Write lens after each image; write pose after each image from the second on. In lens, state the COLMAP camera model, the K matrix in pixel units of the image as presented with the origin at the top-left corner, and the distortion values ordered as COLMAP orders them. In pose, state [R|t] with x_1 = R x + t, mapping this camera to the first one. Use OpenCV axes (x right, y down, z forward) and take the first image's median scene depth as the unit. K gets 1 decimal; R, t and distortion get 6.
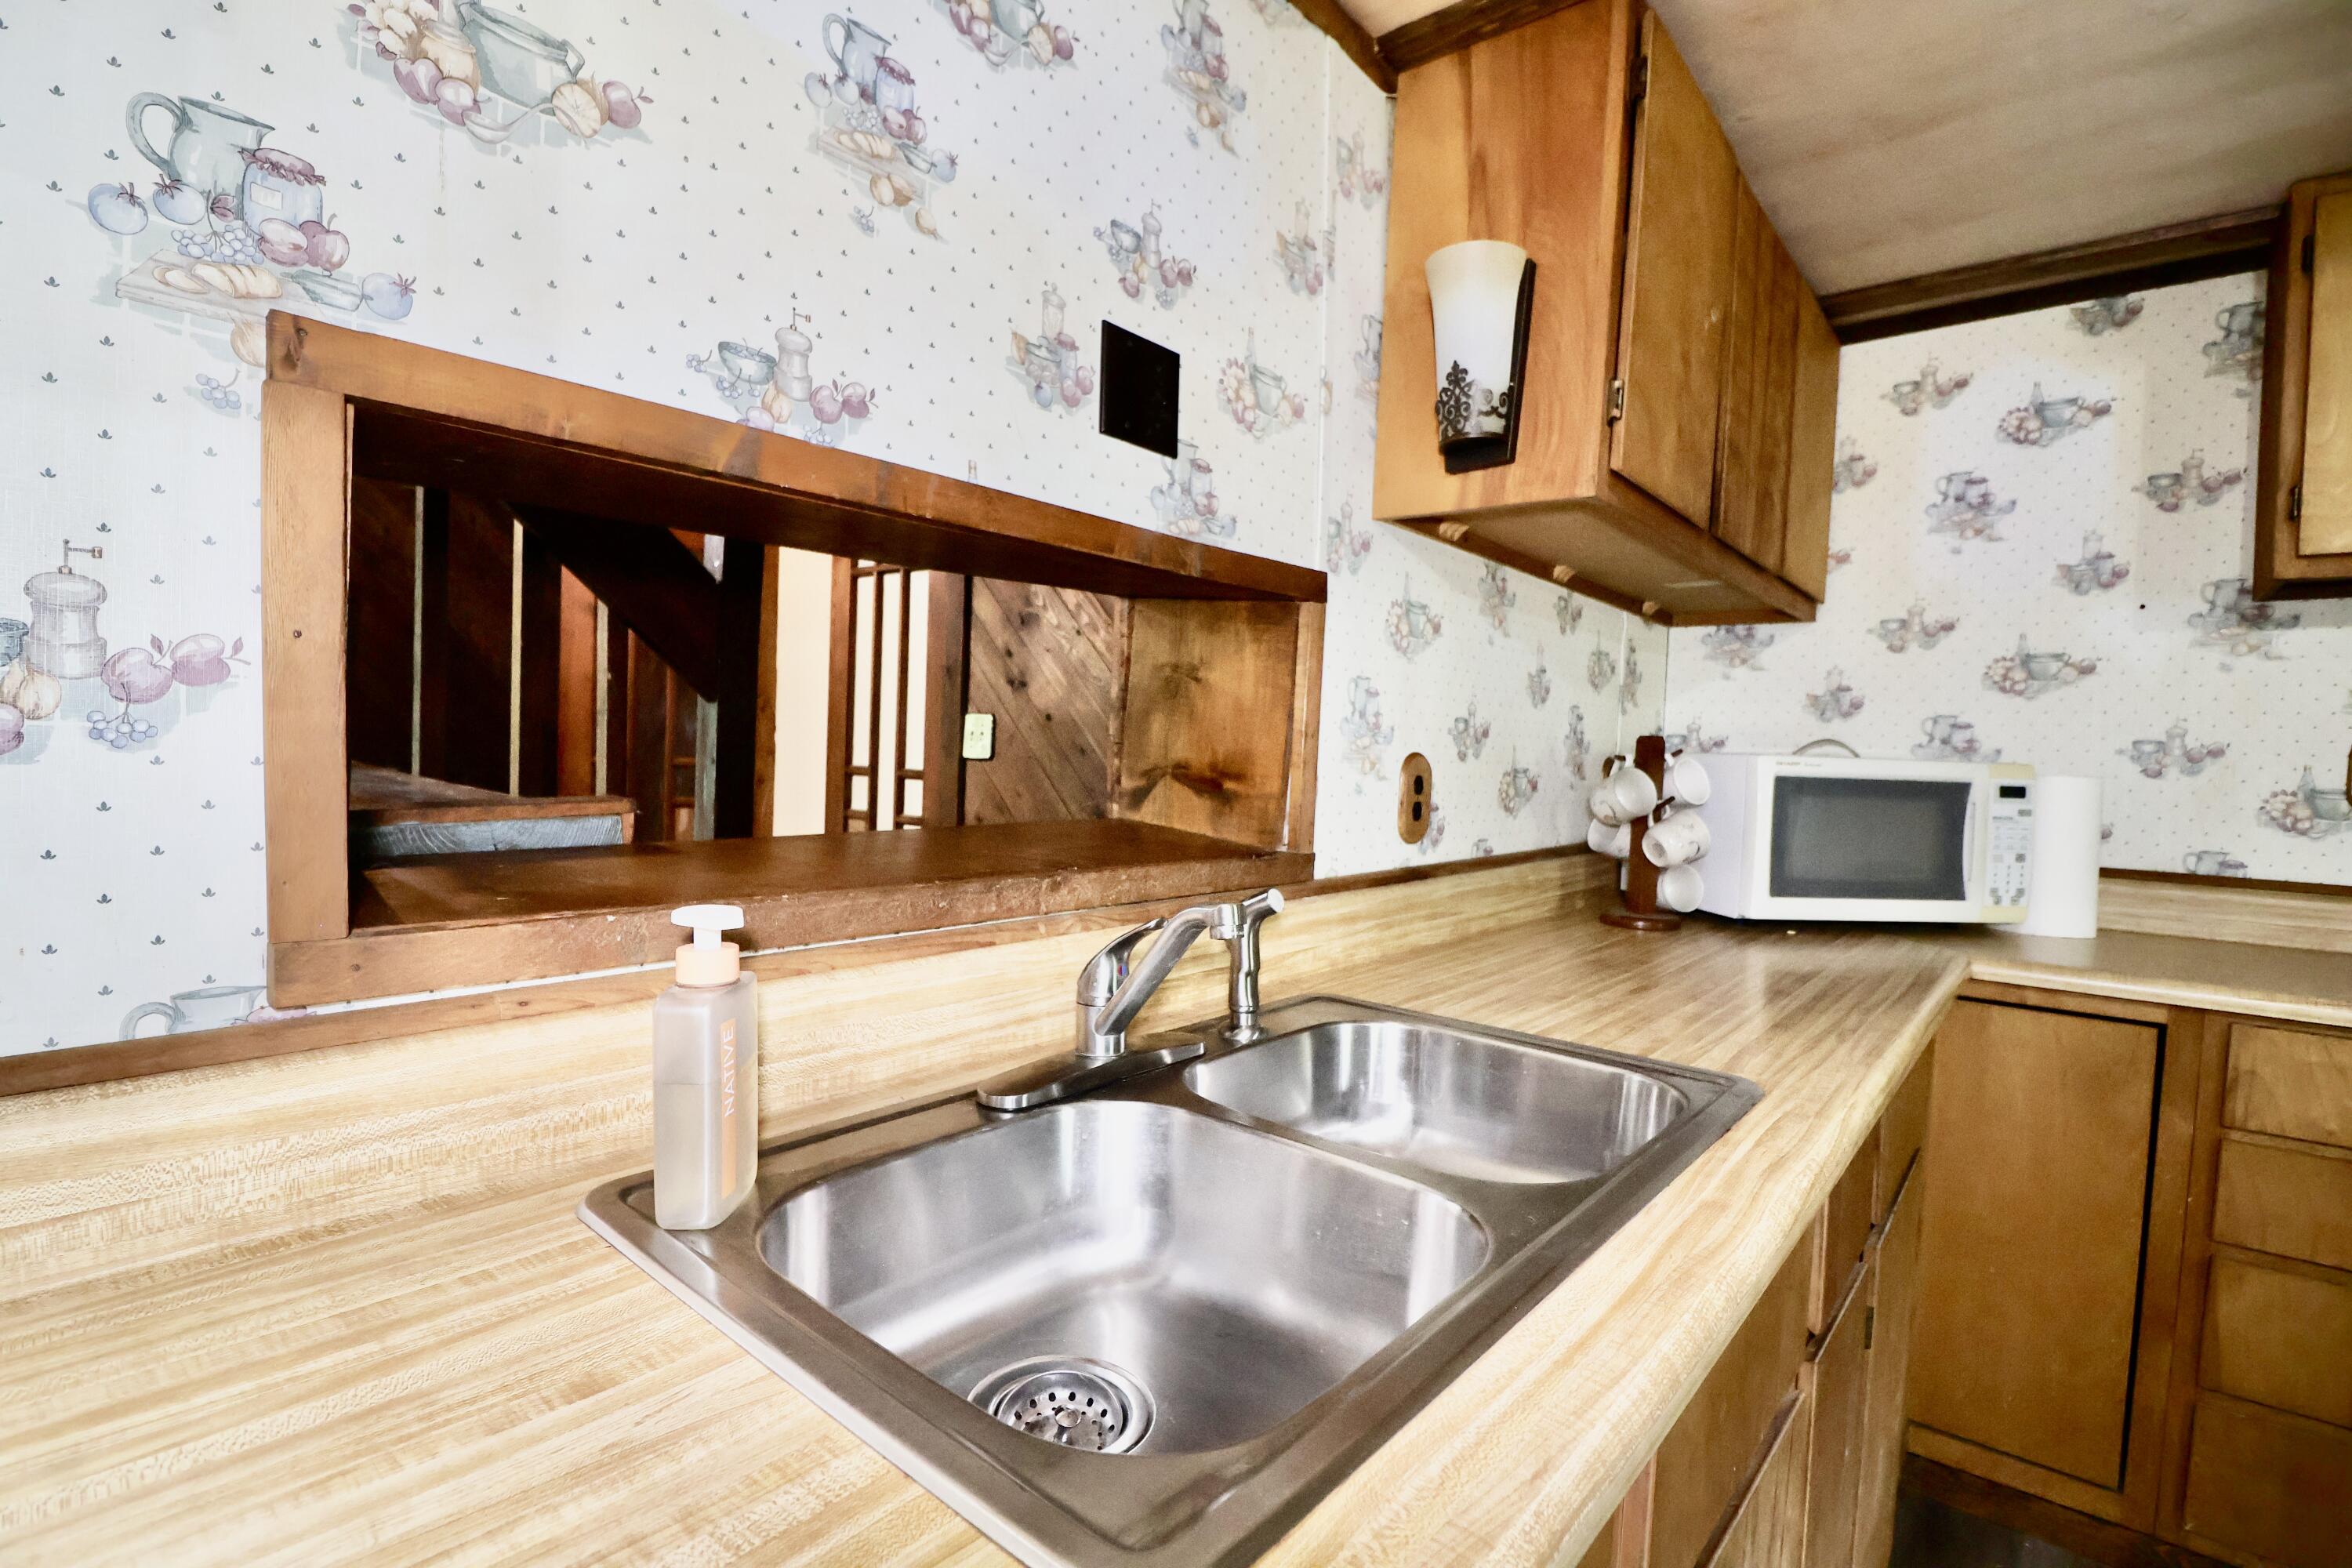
lens RADIAL K [[1093.5, 0, 1141.5], [0, 1093.5, 801.8], [0, 0, 1]] dist [-0.018287, -0.003723]
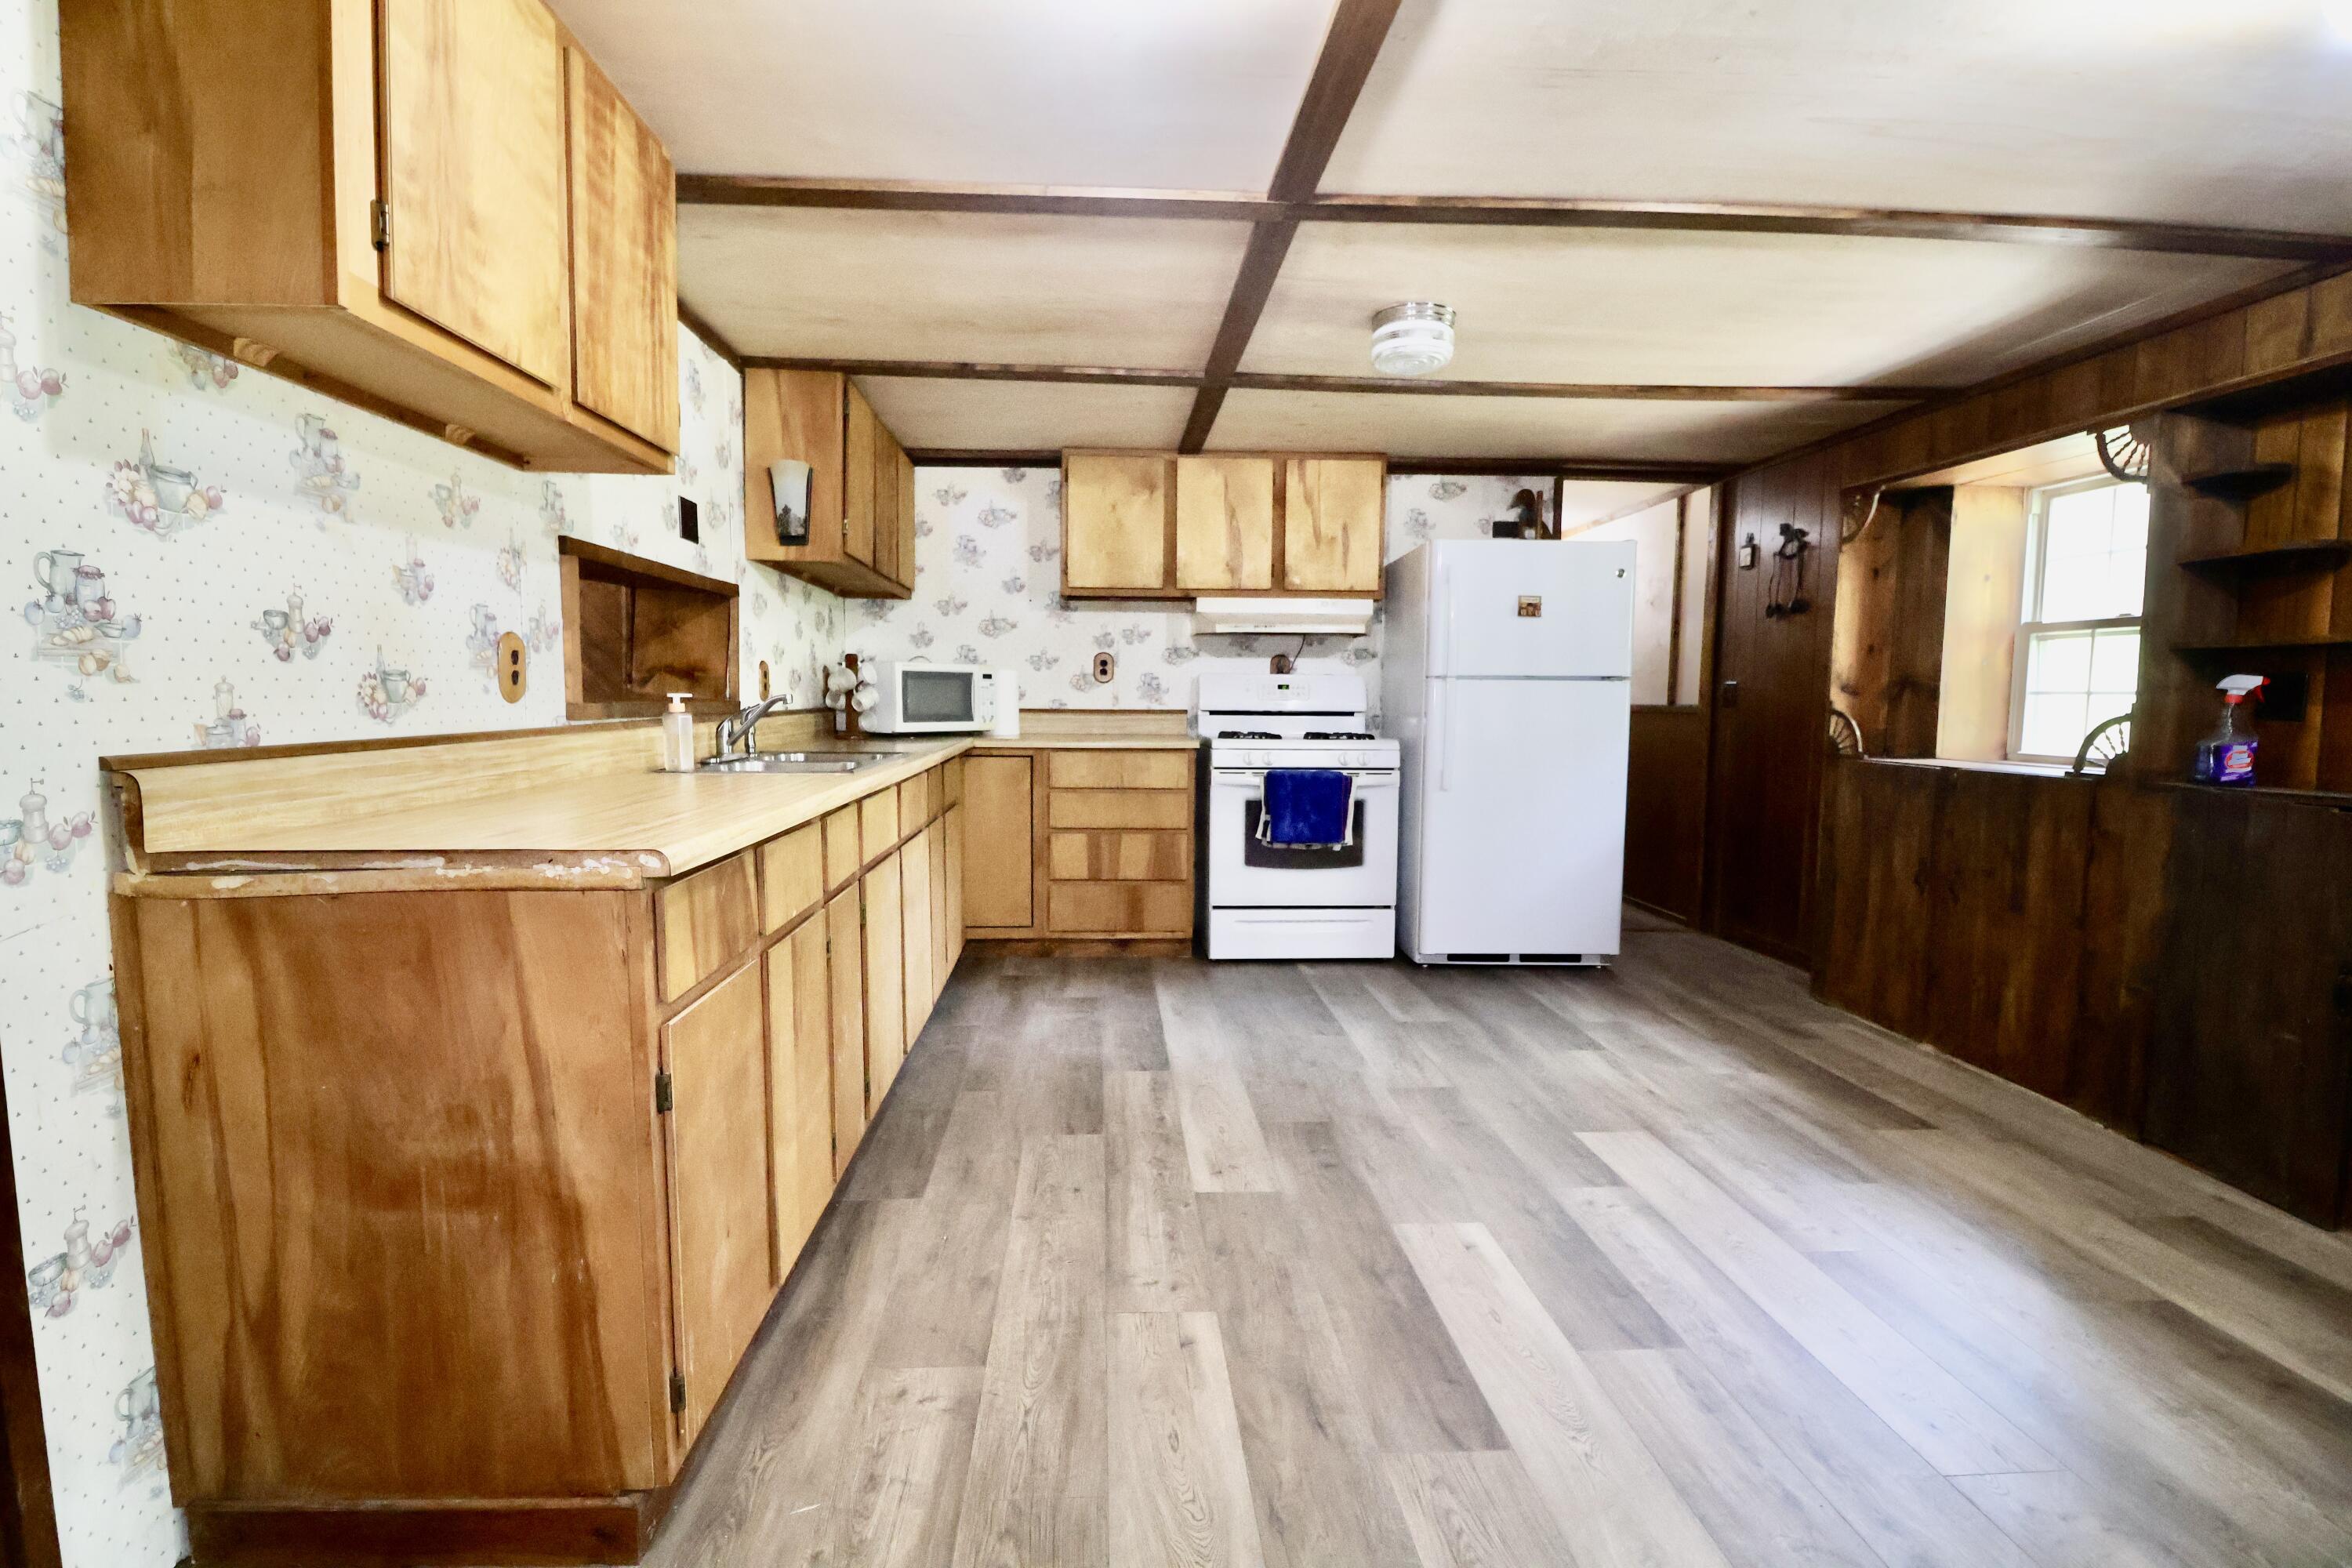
lens RADIAL K [[1093.5, 0, 1138.5], [0, 1093.5, 800.4], [0, 0, 1]] dist [-0.018287, -0.003723]
pose [[0.723924, -0.090896, 0.683866, -0.684560], [0.047094, 0.995481, 0.082462, 0.084376], [-0.688271, -0.027491, 0.724933, -1.069086]]
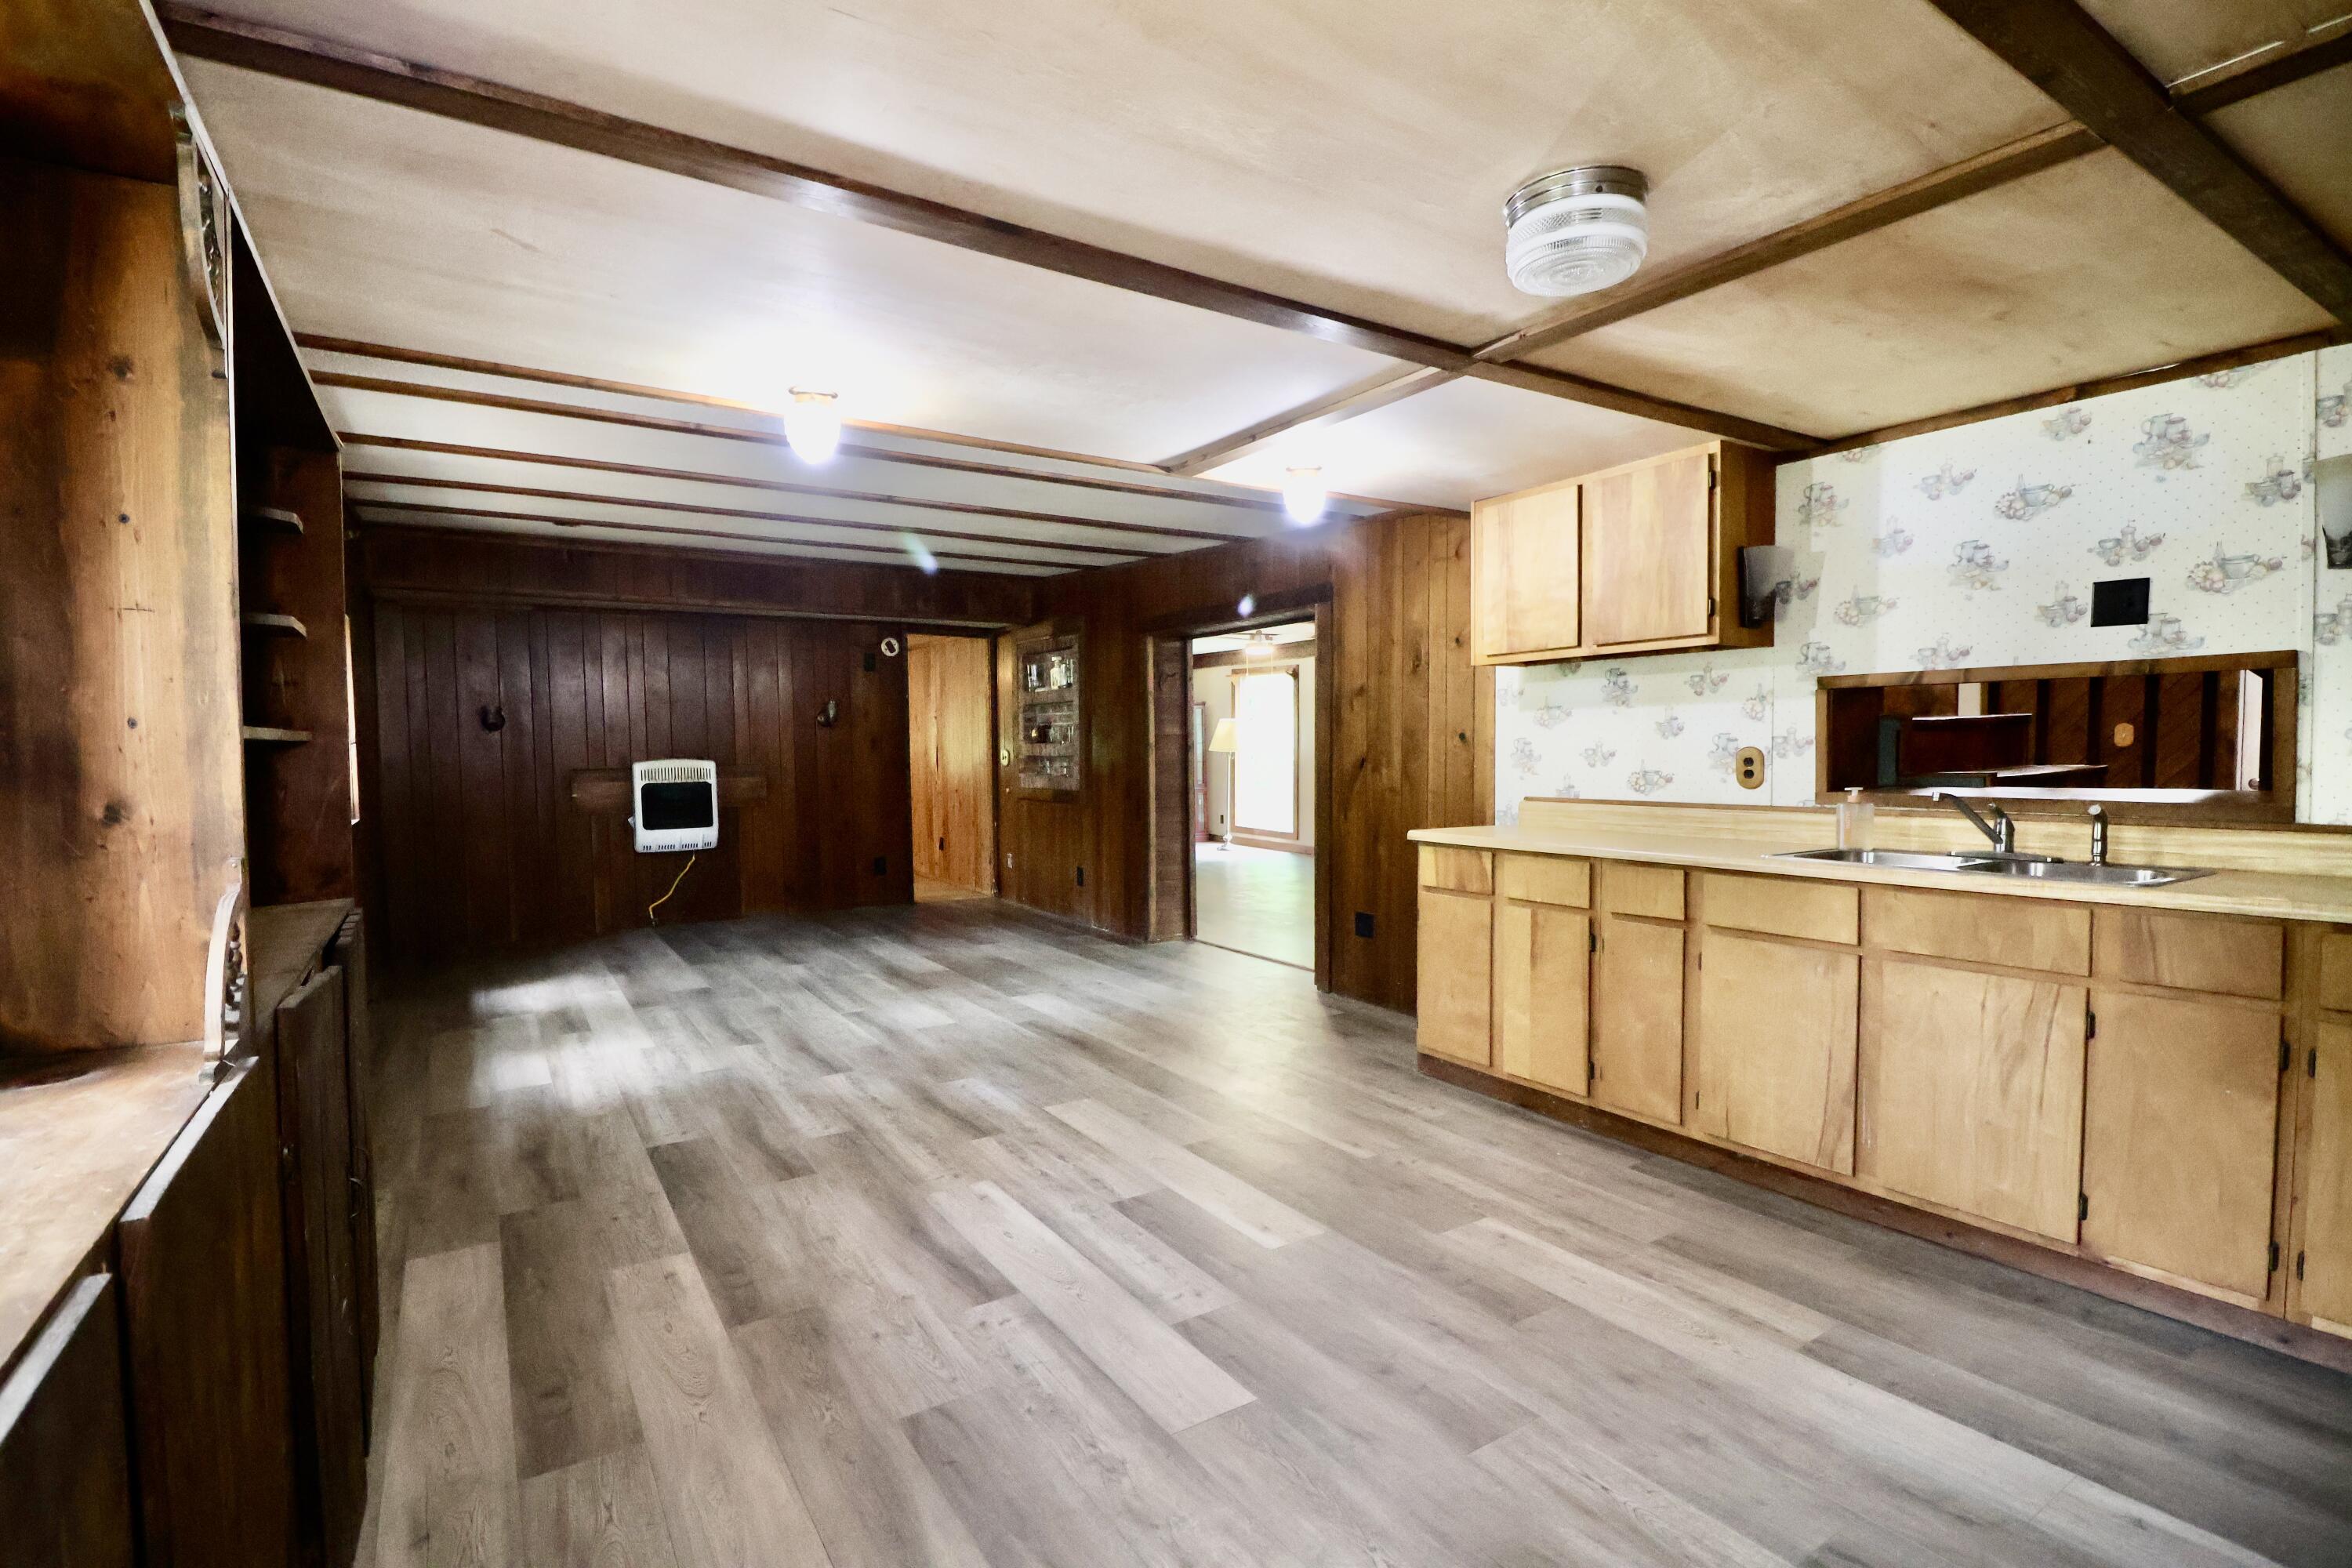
lens RADIAL K [[1093.5, 0, 1165.4], [0, 1093.5, 788.3], [0, 0, 1]] dist [-0.018287, -0.003723]
pose [[-0.271046, 0.007470, -0.962537, 1.815333], [-0.046494, 0.998701, 0.020843, 0.051285], [0.961443, 0.050401, -0.270347, -0.230009]]
